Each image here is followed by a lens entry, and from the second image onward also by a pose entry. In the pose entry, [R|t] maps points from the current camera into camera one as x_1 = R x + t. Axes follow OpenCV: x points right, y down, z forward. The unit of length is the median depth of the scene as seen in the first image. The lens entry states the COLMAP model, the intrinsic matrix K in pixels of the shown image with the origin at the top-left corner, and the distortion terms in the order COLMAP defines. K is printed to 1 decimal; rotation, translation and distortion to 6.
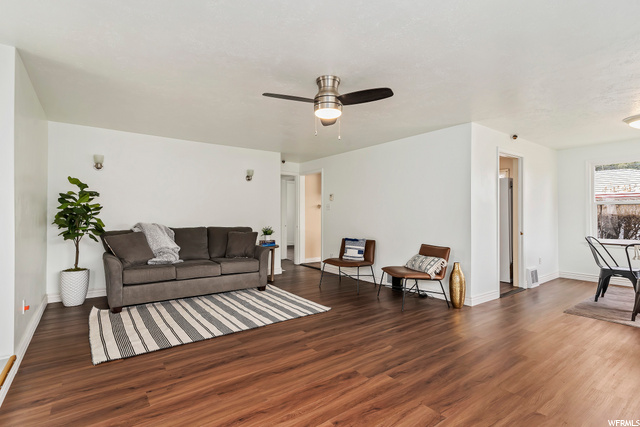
lens RADIAL K [[311.9, 0, 322.6], [0, 311.9, 214.1], [0, 0, 1]] dist [-0.002390, 0.001075]
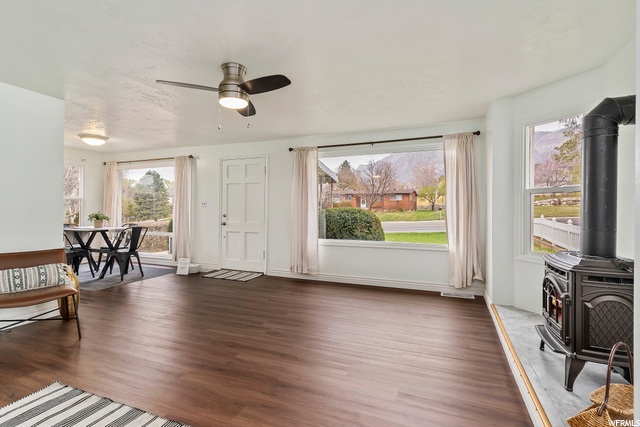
lens RADIAL K [[311.9, 0, 311.6], [0, 311.9, 207.1], [0, 0, 1]] dist [-0.002390, 0.001075]
pose [[-0.500802, 0.005301, 0.865546, -0.724642], [-0.009705, 0.999884, -0.011739, -0.000445], [-0.865508, -0.014279, -0.500692, 0.975427]]
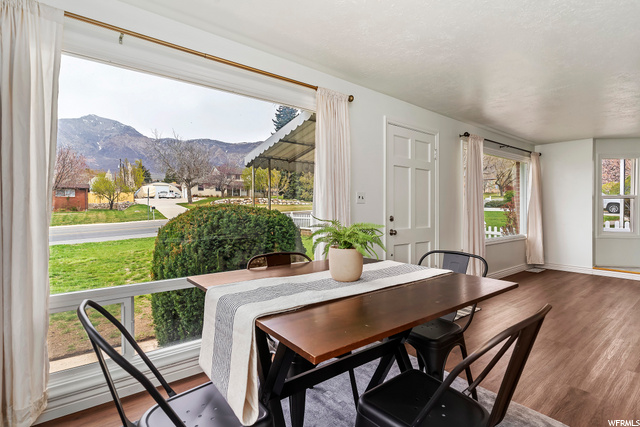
lens RADIAL K [[311.9, 0, 316.2], [0, 311.9, 210.2], [0, 0, 1]] dist [-0.002390, 0.001075]
pose [[-0.999991, 0.001468, -0.003923, 1.270749], [0.001479, 0.999995, -0.002804, 0.005614], [0.003919, -0.002810, -0.999988, 1.543130]]
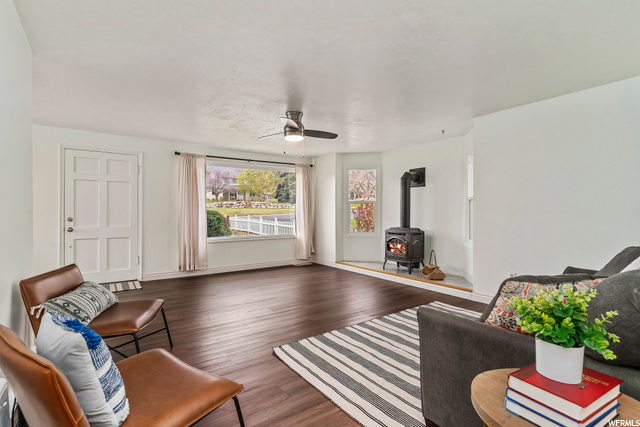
lens RADIAL K [[311.9, 0, 317.3], [0, 311.9, 212.2], [0, 0, 1]] dist [-0.002390, 0.001075]
pose [[-0.999213, 0.000567, 0.039653, -0.118425], [0.000298, 0.999977, -0.006786, 0.008869], [-0.039655, -0.006769, -0.999190, 1.849820]]
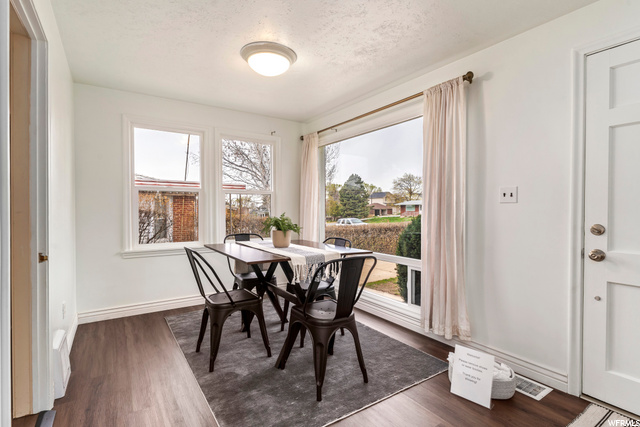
lens RADIAL K [[311.9, 0, 313.6], [0, 311.9, 211.1], [0, 0, 1]] dist [-0.002390, 0.001075]
pose [[0.076872, -0.004003, 0.997033, 0.440508], [-0.011626, 0.999920, 0.004911, 0.001706], [-0.996973, -0.011969, 0.076819, 0.978790]]
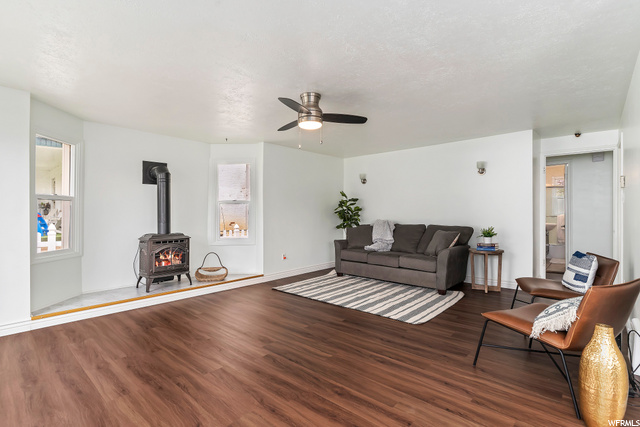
lens RADIAL K [[311.9, 0, 315.7], [0, 311.9, 213.7], [0, 0, 1]] dist [-0.002390, 0.001075]
pose [[0.189454, 0.000898, -0.981889, 0.884464], [0.008354, 0.999962, 0.002526, -0.002787], [0.981854, -0.008681, 0.189439, 0.616537]]
